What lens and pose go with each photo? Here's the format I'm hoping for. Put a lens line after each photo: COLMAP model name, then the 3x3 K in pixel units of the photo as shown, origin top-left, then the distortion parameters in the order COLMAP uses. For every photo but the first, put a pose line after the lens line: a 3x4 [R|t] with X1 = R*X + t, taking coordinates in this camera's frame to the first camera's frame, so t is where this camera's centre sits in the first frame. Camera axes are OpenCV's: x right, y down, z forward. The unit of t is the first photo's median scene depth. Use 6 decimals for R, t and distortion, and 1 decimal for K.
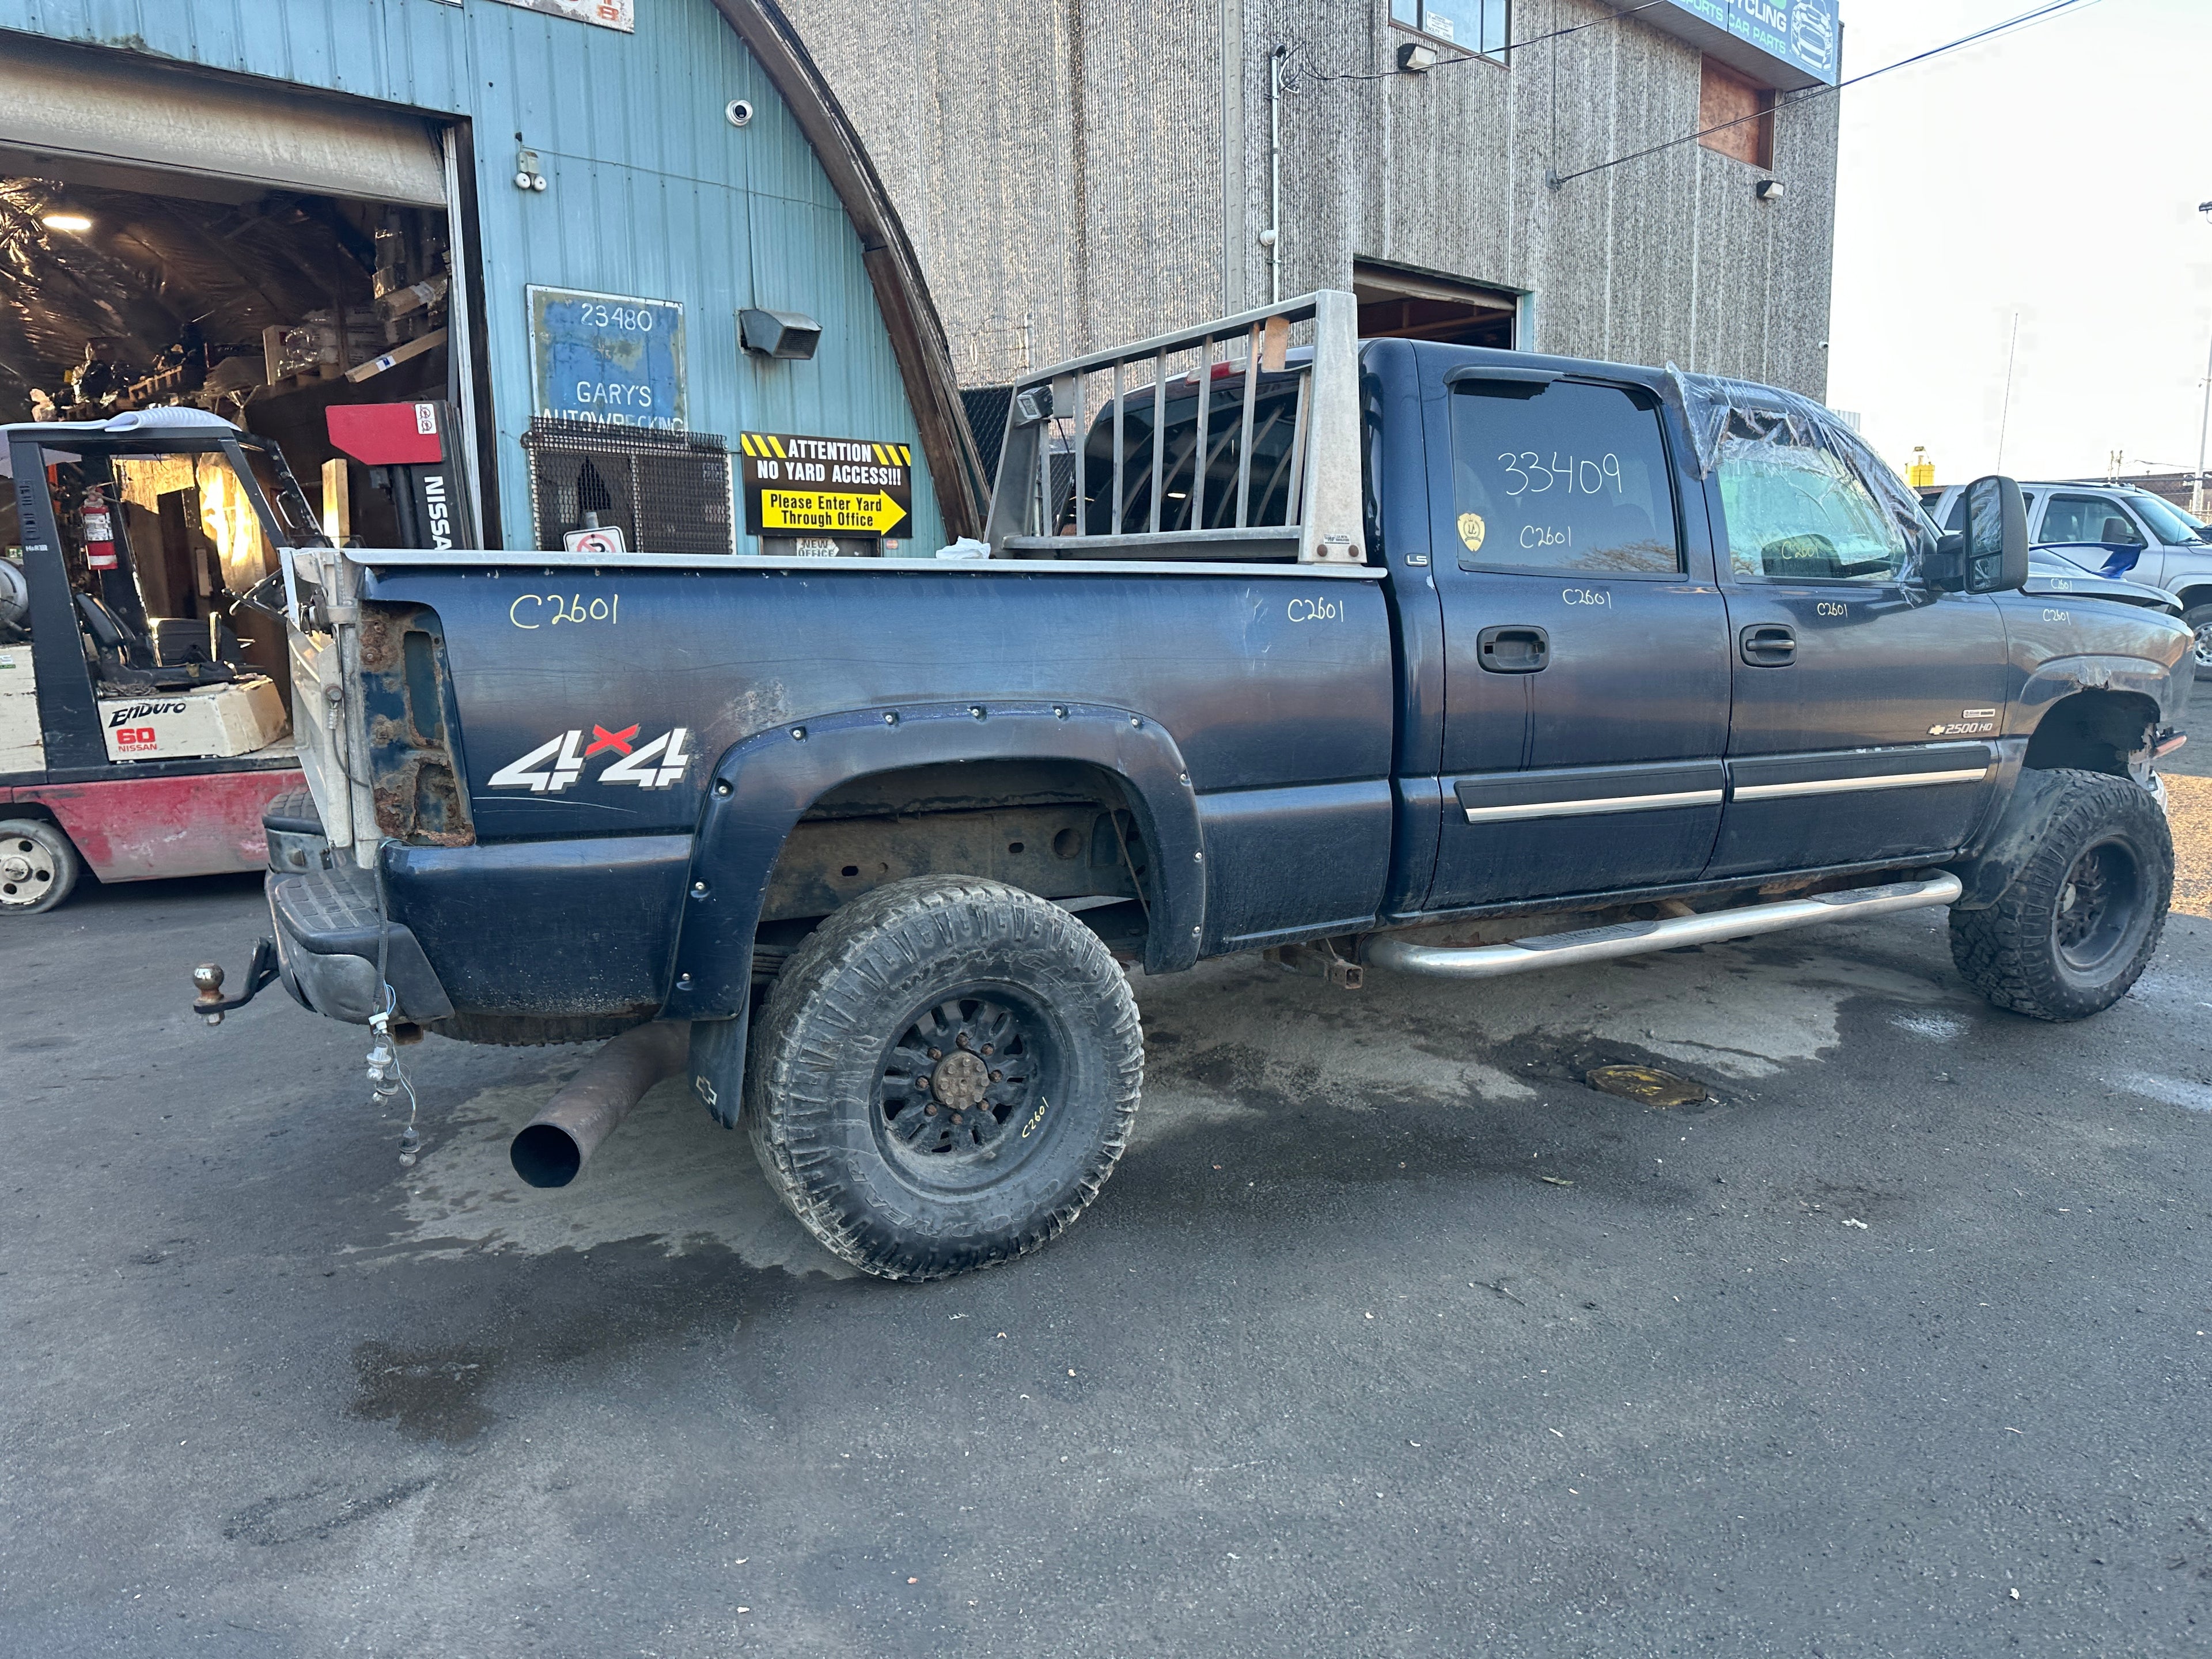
lens RADIAL K [[1546.6, 0, 1105.3], [0, 1546.6, 818.3], [0, 0, 1]] dist [0.083949, -0.133047]
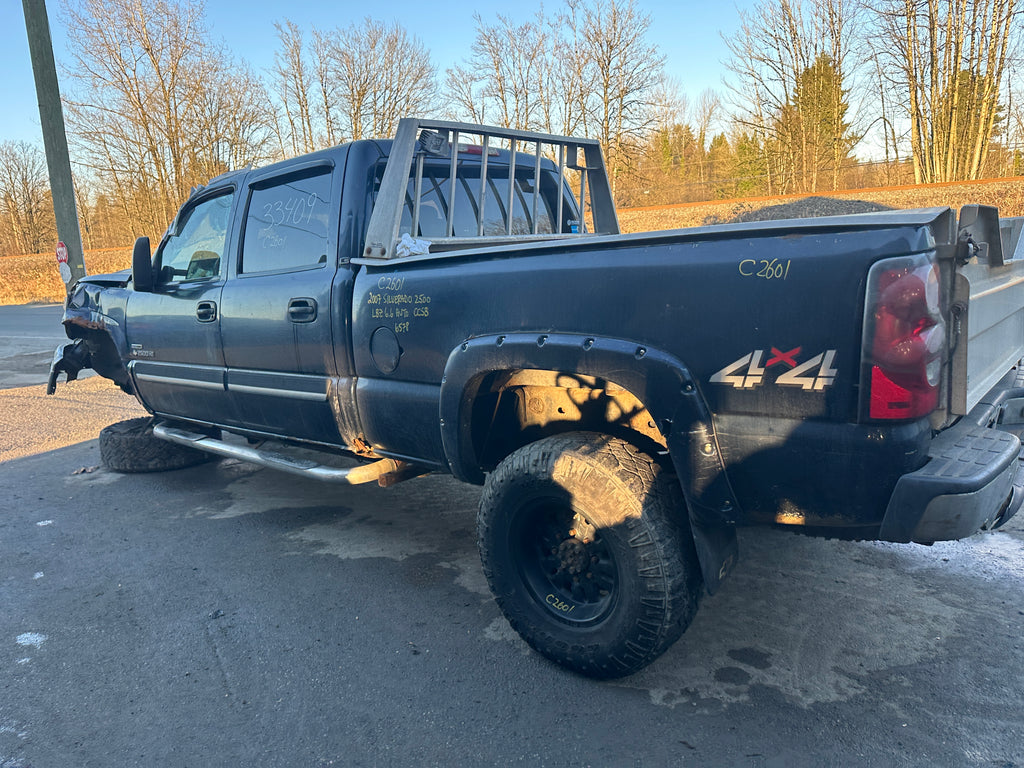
lens RADIAL K [[722.1, 0, 510.7], [0, 722.1, 372.9], [0, 0, 1]] dist [0.053706, -0.065536]
pose [[-0.344353, -0.129196, 0.929908, -0.438251], [0.205048, 0.956224, 0.208783, -0.115630], [-0.916175, 0.262571, -0.302788, 0.725479]]
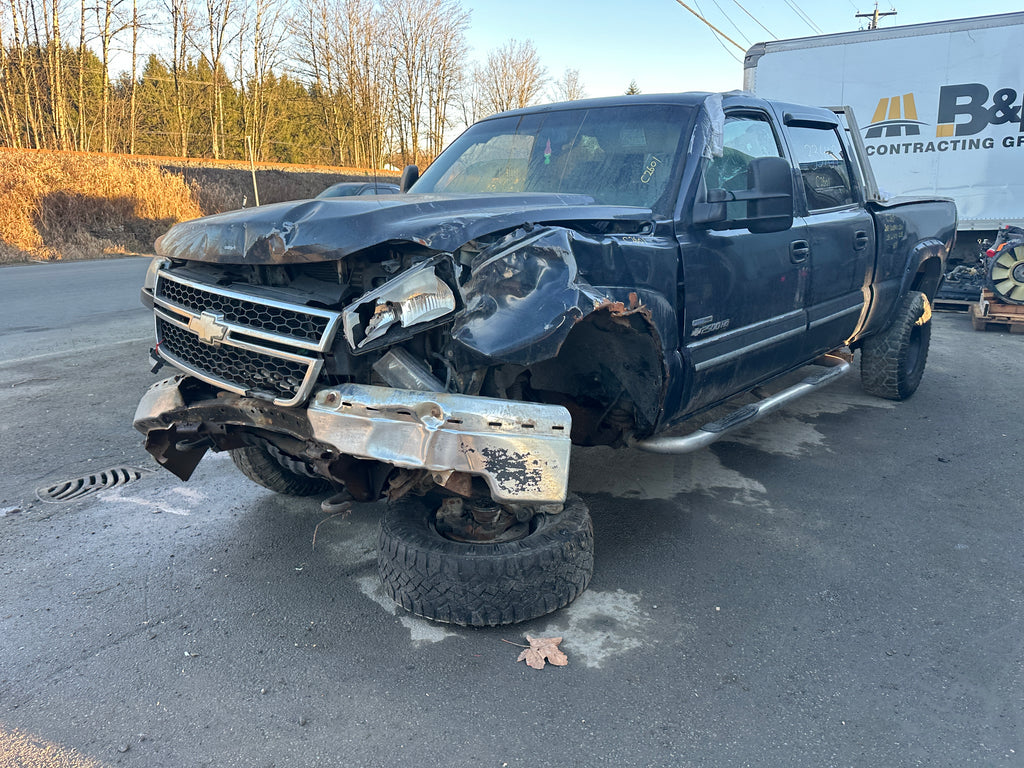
lens RADIAL K [[725.7, 0, 513.2], [0, 725.7, 376.4], [0, 0, 1]] dist [0.033364, -0.041657]
pose [[-0.947135, 0.079074, -0.310937, 0.422662], [-0.049667, 0.921332, 0.385591, -0.190591], [0.316967, 0.380650, -0.868699, 1.127170]]
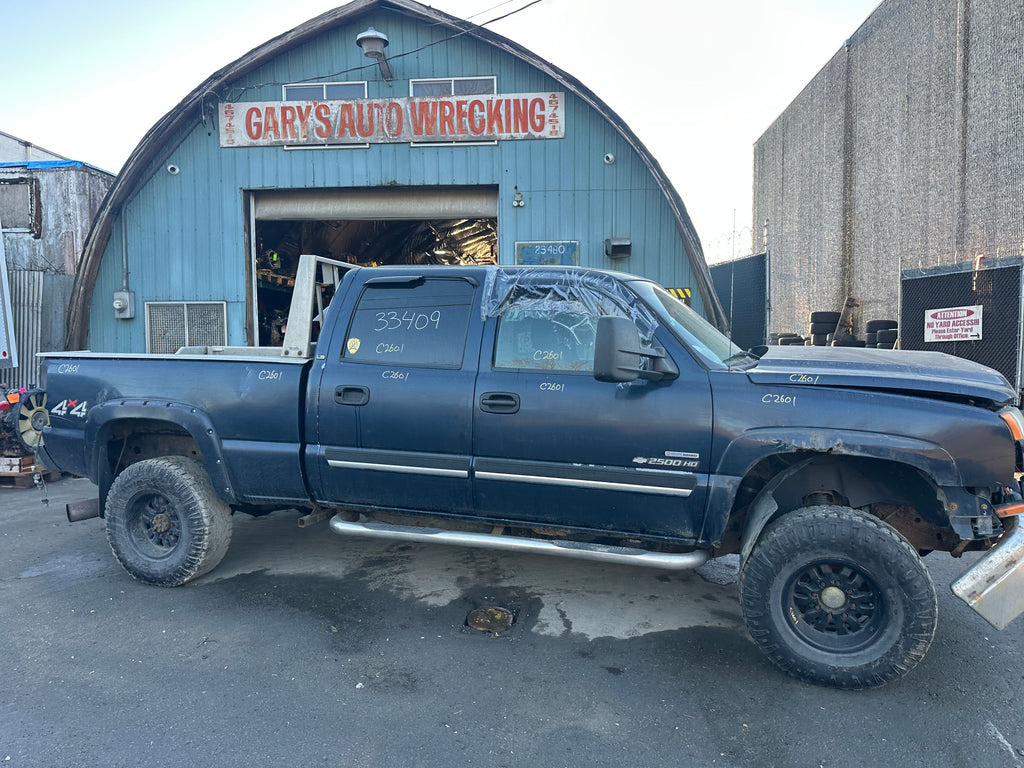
lens RADIAL K [[715.8, 0, 510.6], [0, 715.8, 389.8], [0, 0, 1]] dist [0.052602, -0.064761]
pose [[0.668695, 0.056526, -0.741385, 0.589419], [-0.117116, 0.992667, -0.029949, -0.054273], [0.734256, 0.106855, 0.670411, 0.215631]]
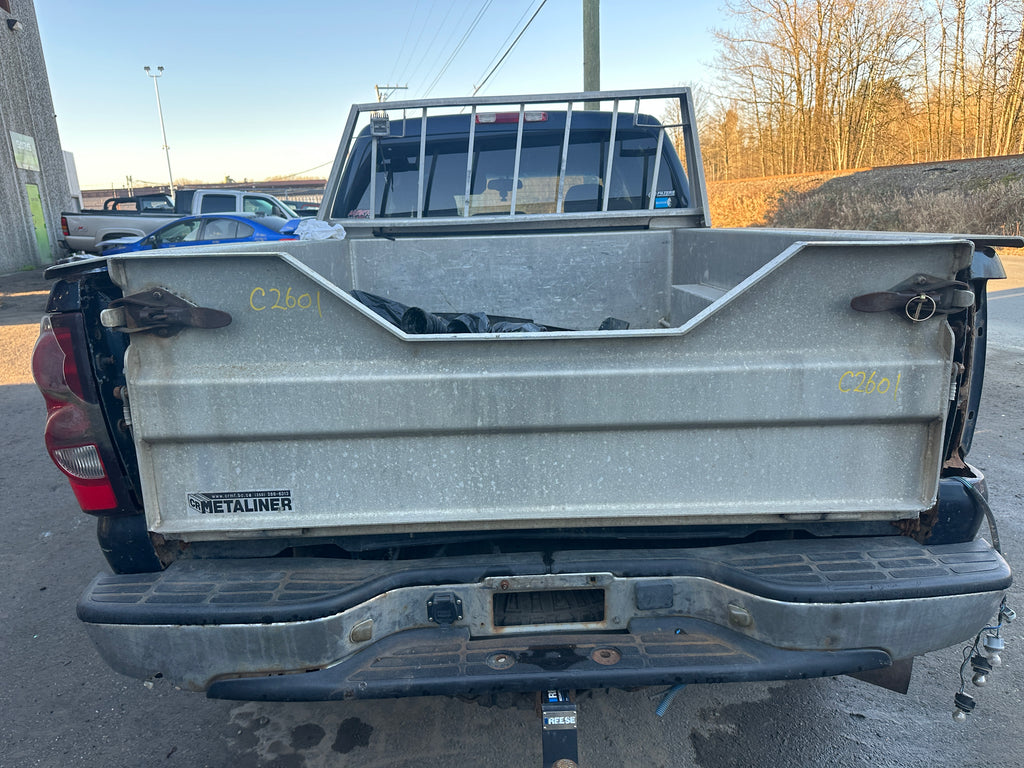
lens RADIAL K [[717.0, 0, 511.4], [0, 717.0, 384.3], [0, 0, 1]] dist [0.065928, -0.069791]
pose [[0.462381, -0.215209, 0.860168, -0.374649], [0.172939, 0.973356, 0.150565, -0.069461], [-0.869653, 0.079138, 0.487280, 0.354875]]
